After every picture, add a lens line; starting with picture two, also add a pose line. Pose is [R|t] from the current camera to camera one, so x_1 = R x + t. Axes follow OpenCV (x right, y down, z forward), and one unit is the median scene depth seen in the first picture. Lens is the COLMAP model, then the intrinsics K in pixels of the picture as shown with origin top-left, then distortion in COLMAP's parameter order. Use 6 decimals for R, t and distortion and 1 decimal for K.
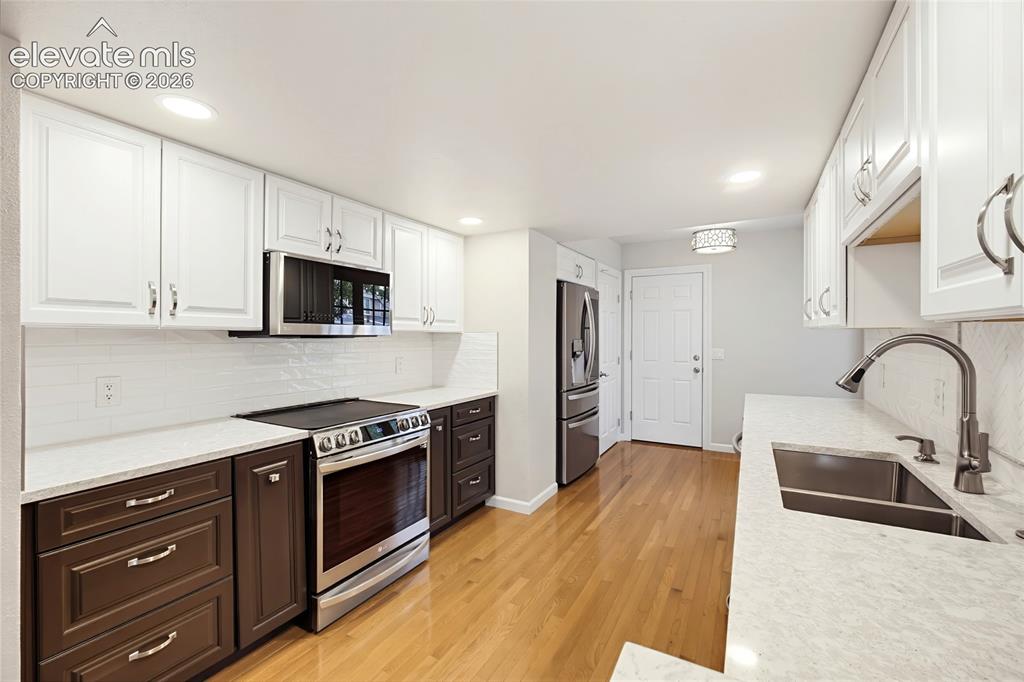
lens RADIAL K [[434.6, 0, 509.0], [0, 434.6, 338.4], [0, 0, 1]] dist [-0.003267, 0.000001]
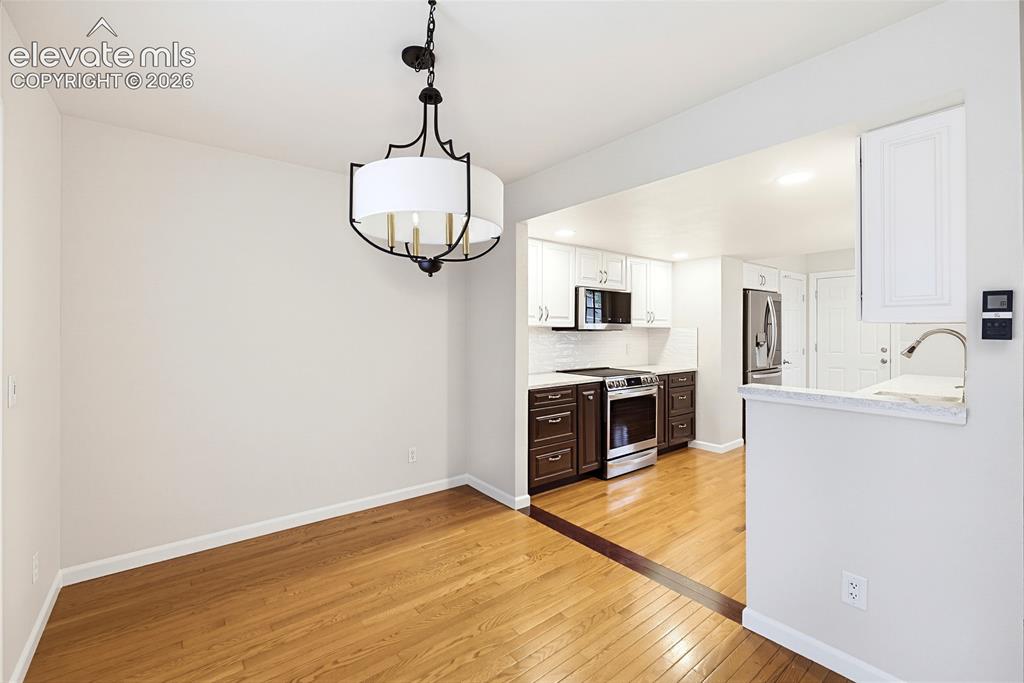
lens RADIAL K [[436.7, 0, 514.5], [0, 436.7, 331.3], [0, 0, 1]] dist [-0.001902, -0.000004]
pose [[0.929743, 0.001003, -0.368207, -0.064319], [-0.002579, 0.999990, -0.003786, 0.006056], [0.368199, 0.004469, 0.929736, -0.654082]]
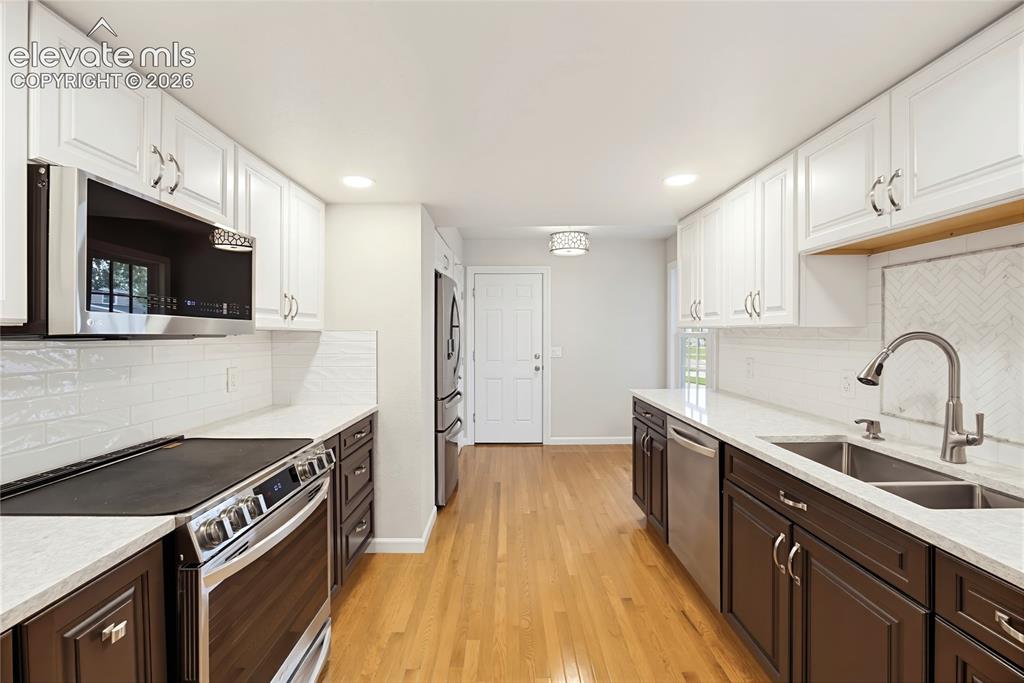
lens RADIAL K [[438.6, 0, 508.4], [0, 438.6, 338.4], [0, 0, 1]] dist [-0.017019, 0.006924]
pose [[0.868920, -0.006447, 0.494910, -0.237352], [0.006210, 0.999978, 0.002124, -0.000789], [-0.494913, 0.001228, 0.868941, 0.218481]]
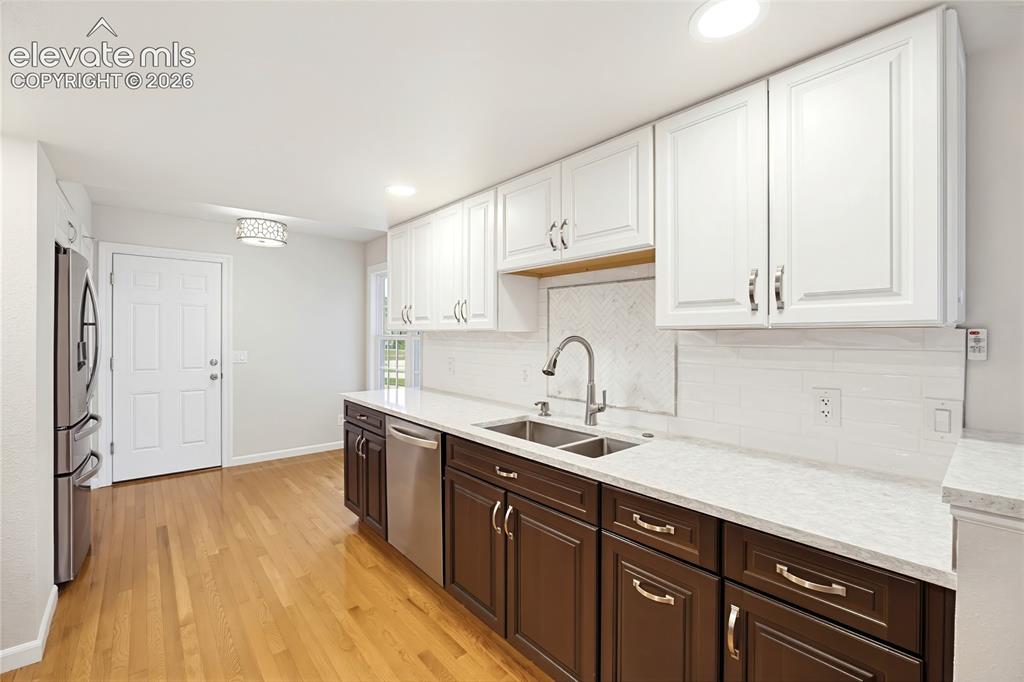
lens RADIAL K [[438.6, 0, 508.4], [0, 438.6, 337.9], [0, 0, 1]] dist [-0.017019, 0.006924]
pose [[0.346906, -0.001470, 0.937899, -0.284142], [0.003978, 0.999992, 0.000096, -0.001711], [-0.937892, 0.003698, 0.346909, 0.269407]]
